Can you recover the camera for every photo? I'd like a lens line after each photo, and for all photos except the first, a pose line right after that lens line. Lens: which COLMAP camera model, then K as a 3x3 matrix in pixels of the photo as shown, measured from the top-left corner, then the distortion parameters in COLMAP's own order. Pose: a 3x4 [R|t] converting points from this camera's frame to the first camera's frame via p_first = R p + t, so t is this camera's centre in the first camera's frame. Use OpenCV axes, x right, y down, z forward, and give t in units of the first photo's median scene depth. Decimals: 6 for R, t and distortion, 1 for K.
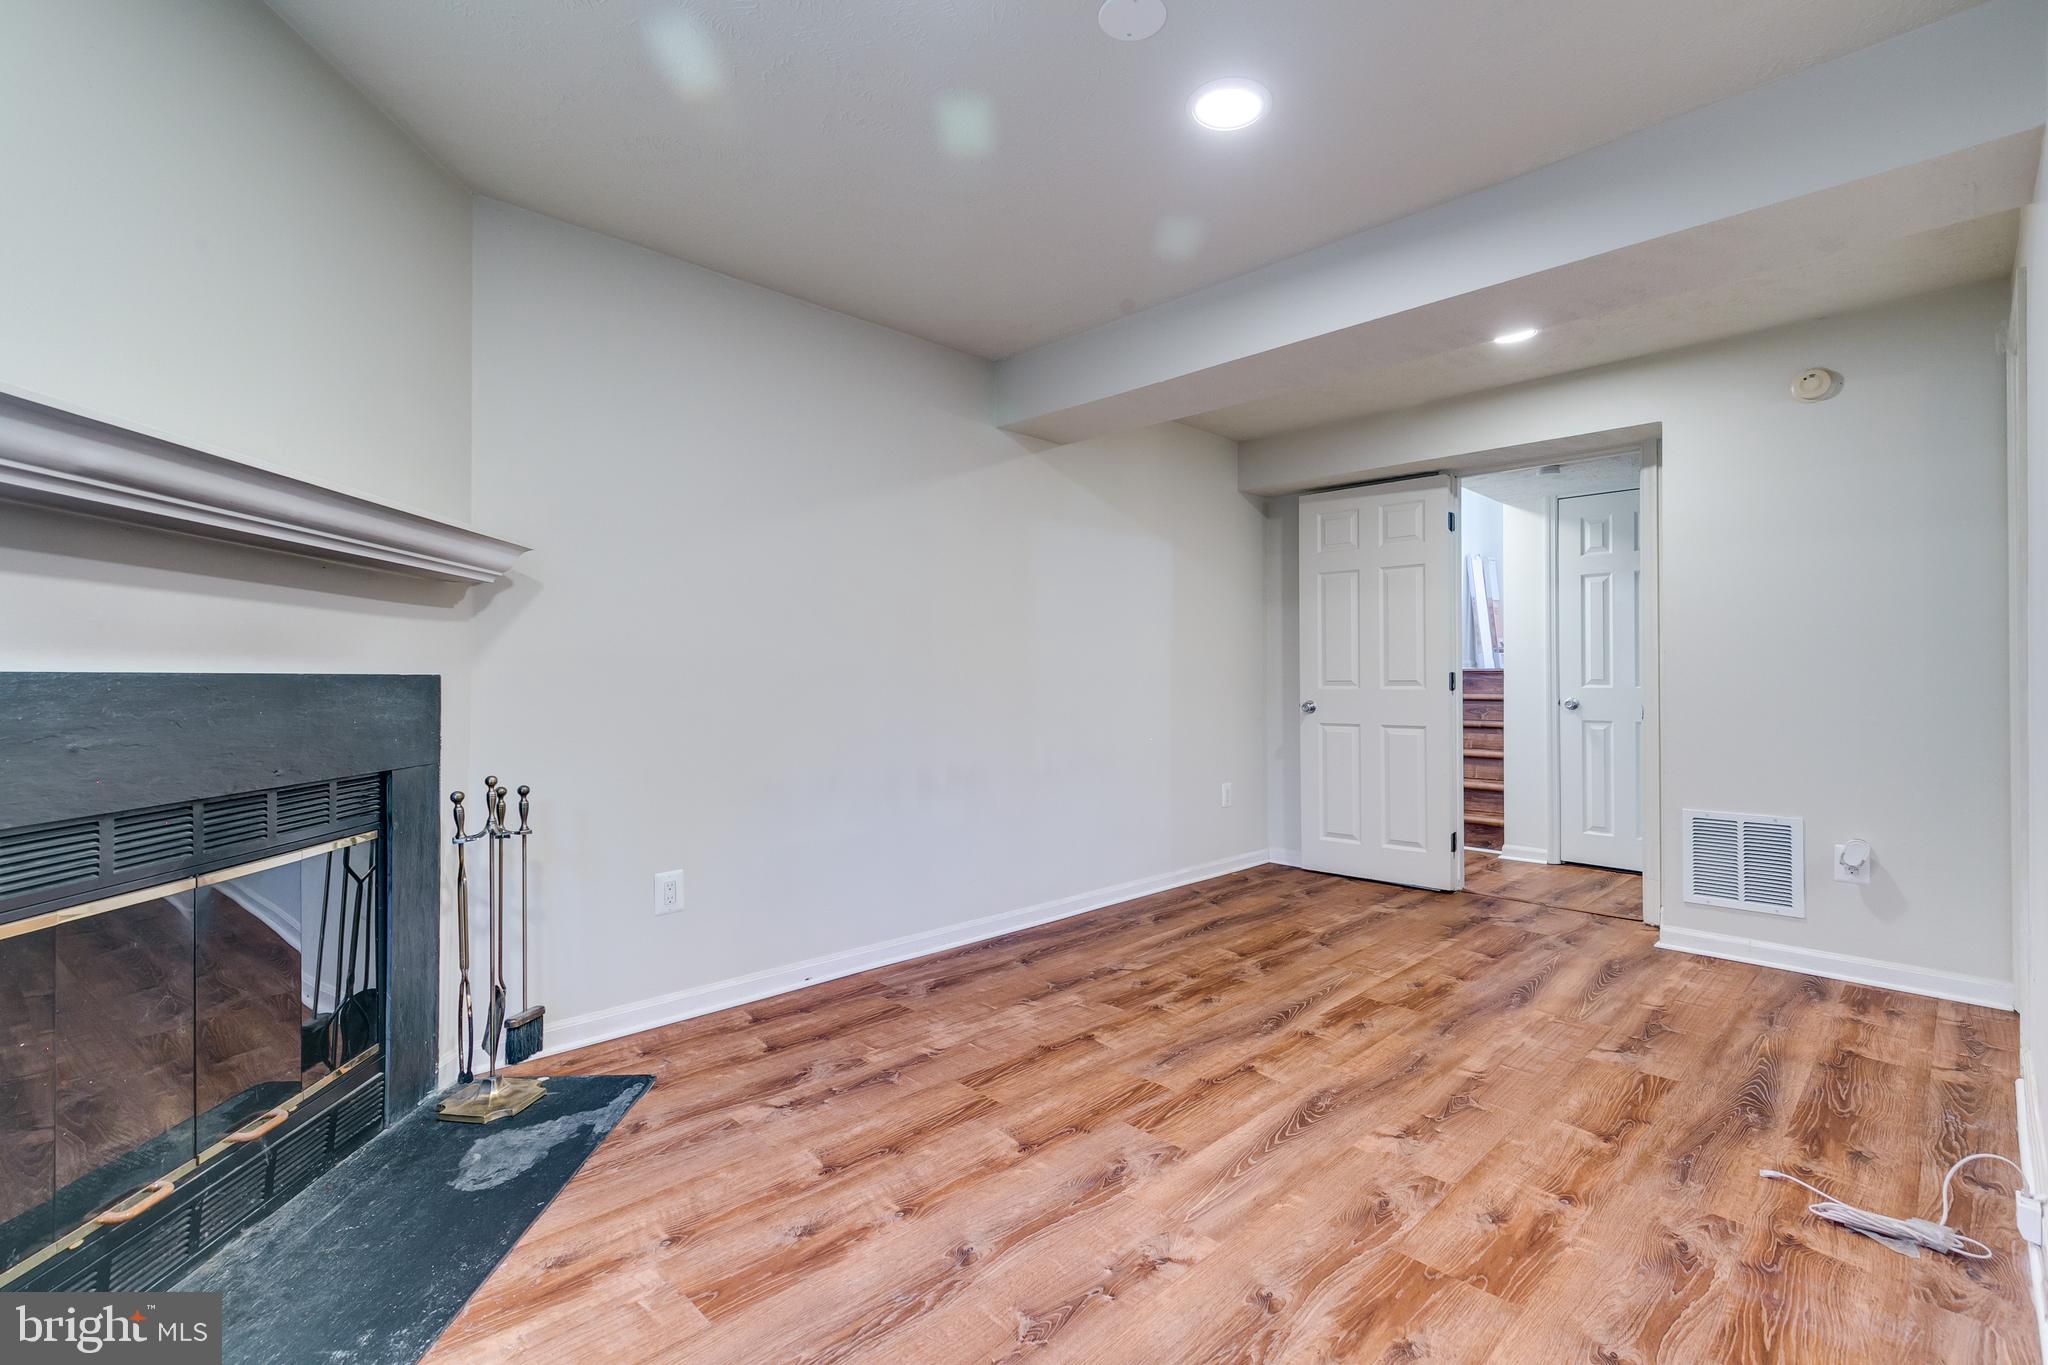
lens RADIAL K [[923.3, 0, 1033.6], [0, 923.3, 695.2], [0, 0, 1]] dist [0.000855, -0.000979]
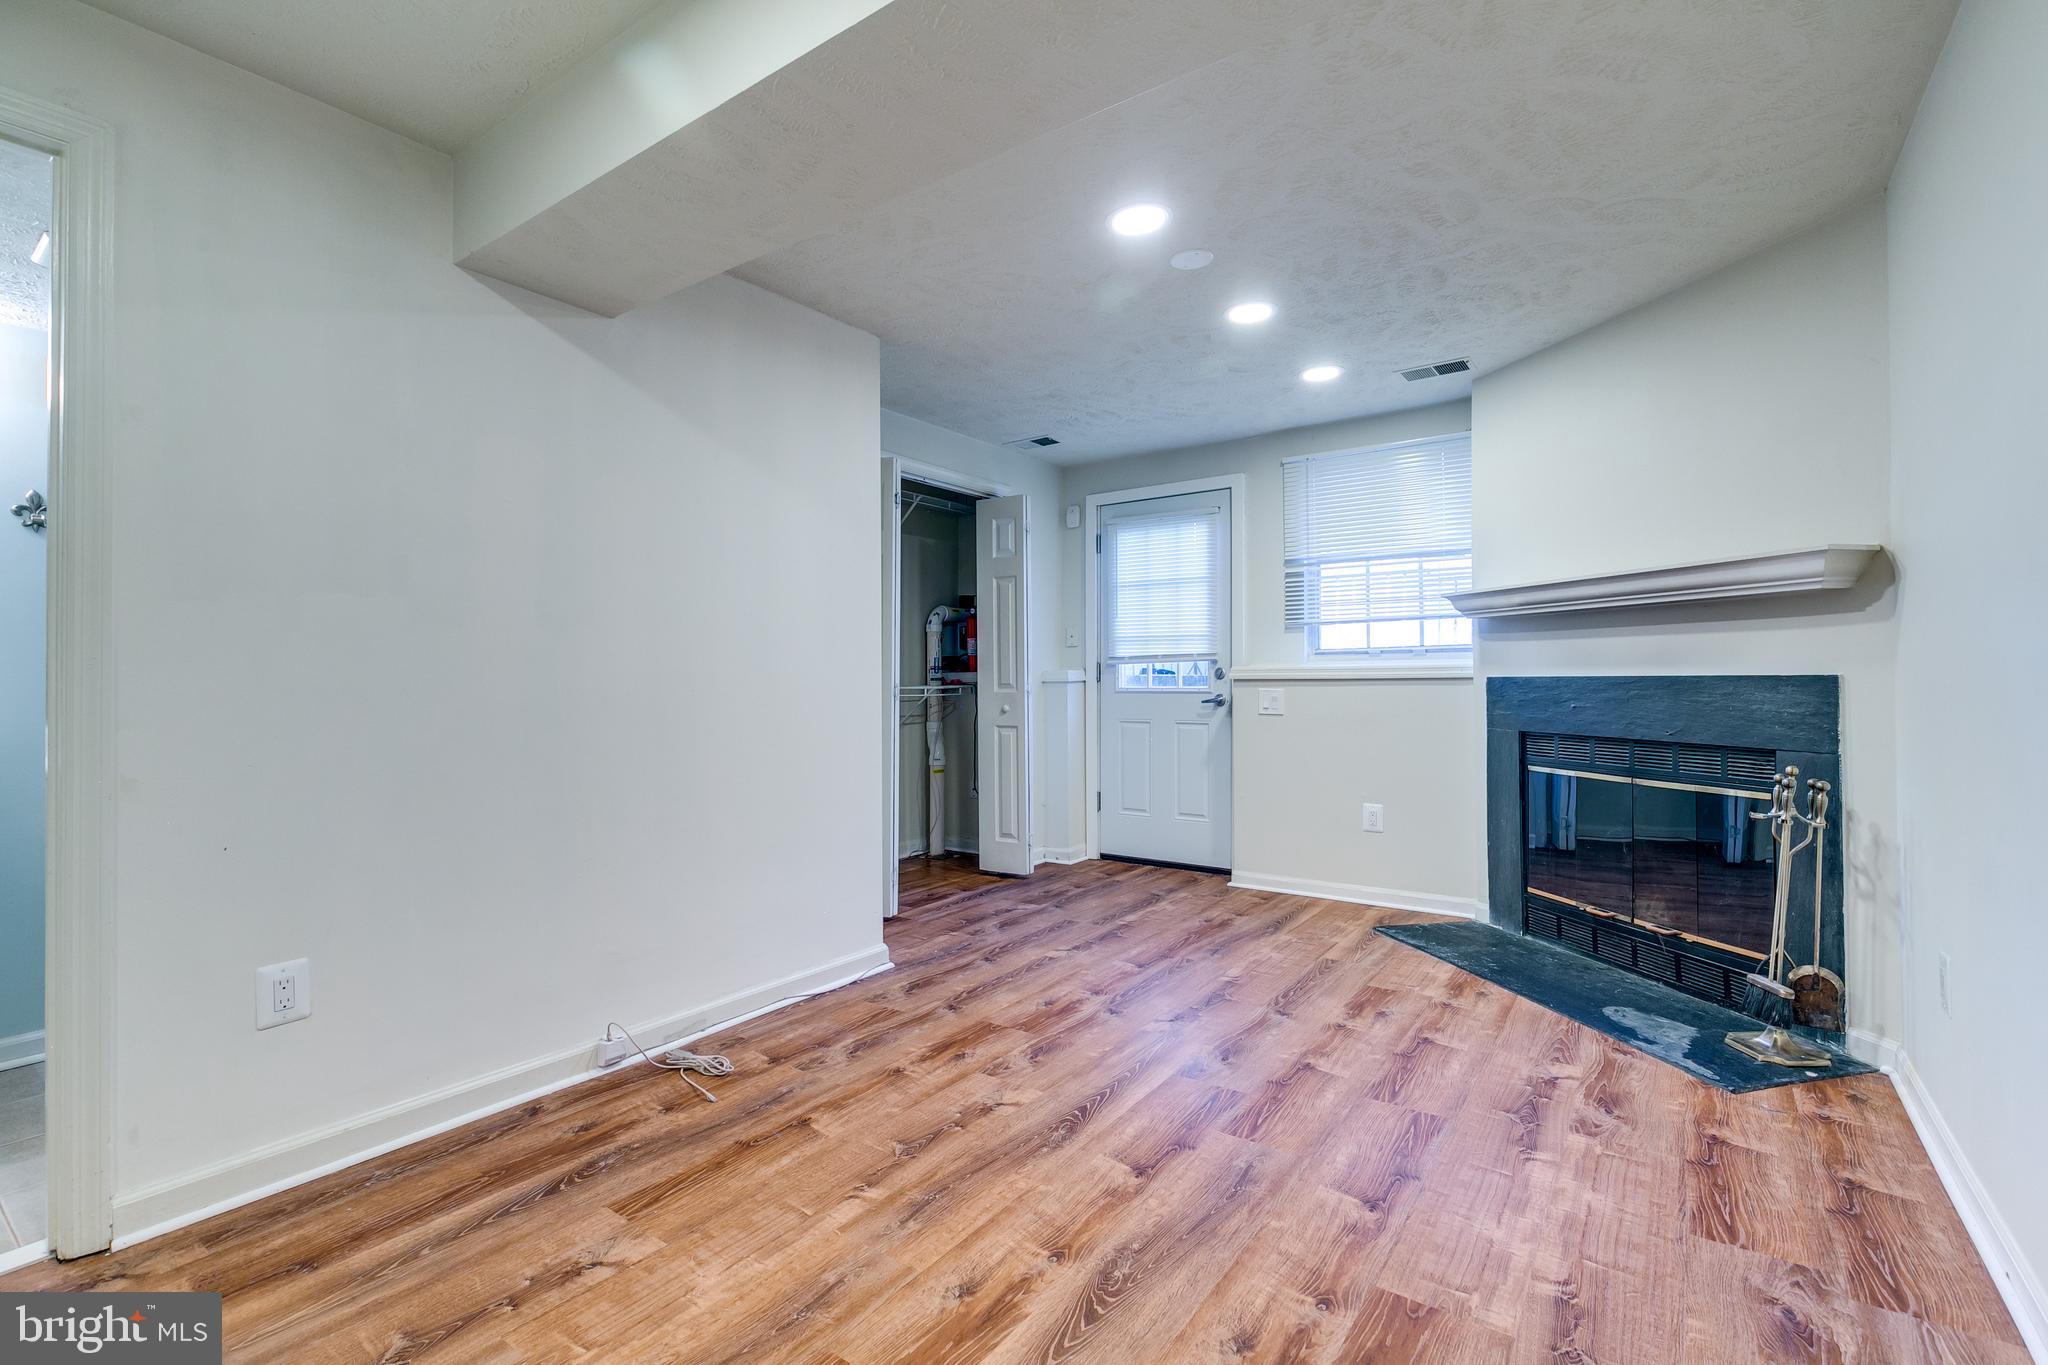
lens RADIAL K [[923.3, 0, 1033.6], [0, 923.3, 695.2], [0, 0, 1]] dist [0.000855, -0.000979]
pose [[-0.984401, 0.009607, -0.175675, 0.533212], [0.003362, 0.999353, 0.035812, -0.042602], [0.175905, 0.034663, -0.983797, 2.027859]]
